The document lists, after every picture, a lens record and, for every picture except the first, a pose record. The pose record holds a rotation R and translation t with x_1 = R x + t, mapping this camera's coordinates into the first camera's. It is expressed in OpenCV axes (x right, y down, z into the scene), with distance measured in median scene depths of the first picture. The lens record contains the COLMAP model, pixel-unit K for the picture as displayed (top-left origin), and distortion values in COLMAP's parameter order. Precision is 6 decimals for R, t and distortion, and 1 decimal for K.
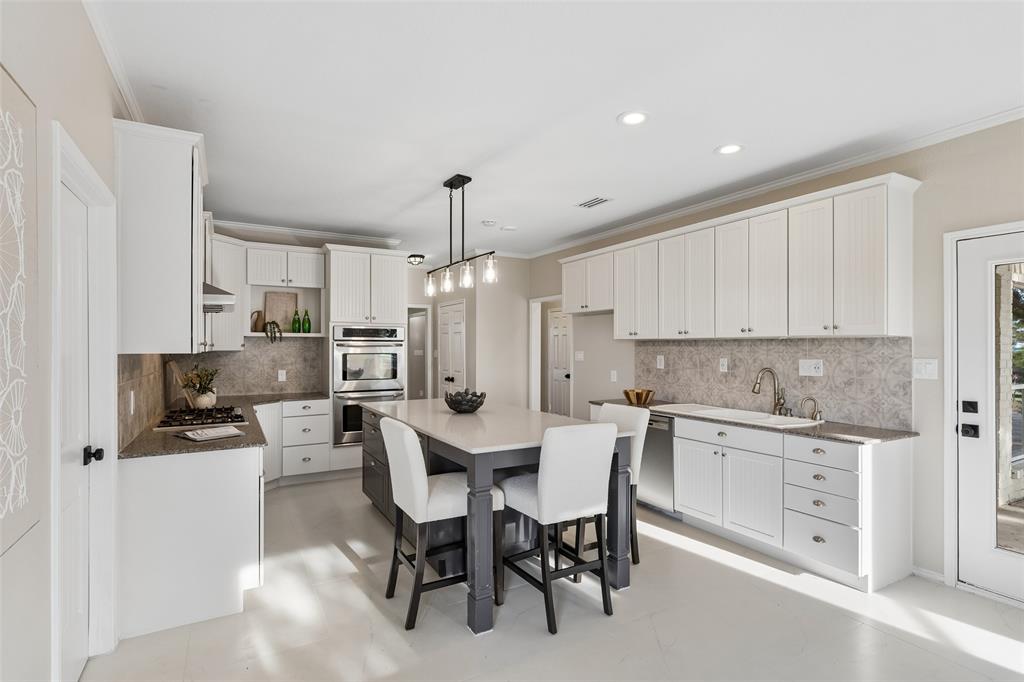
lens RADIAL K [[499.4, 0, 510.3], [0, 499.4, 346.4], [0, 0, 1]] dist [0.002644, 0.000239]
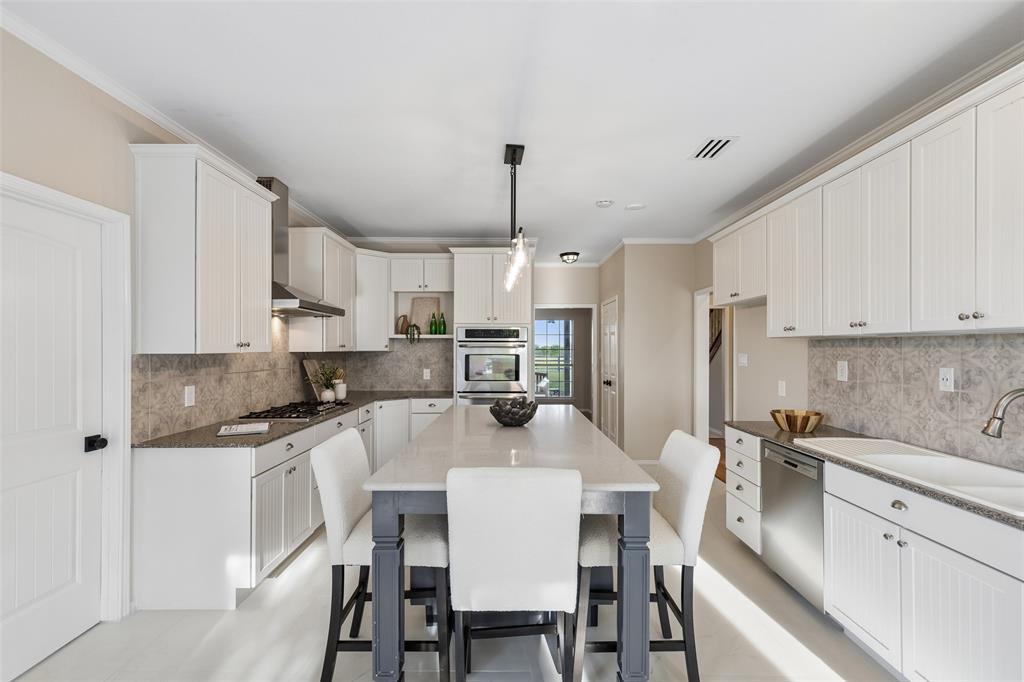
lens RADIAL K [[460.1, 0, 510.1], [0, 460.1, 346.8], [0, 0, 1]] dist [0.011539, -0.000274]
pose [[0.869008, -0.000276, -0.494797, 0.212490], [-0.000800, 0.999998, -0.001962, 0.000691], [0.494797, 0.002100, 0.869006, 0.237425]]
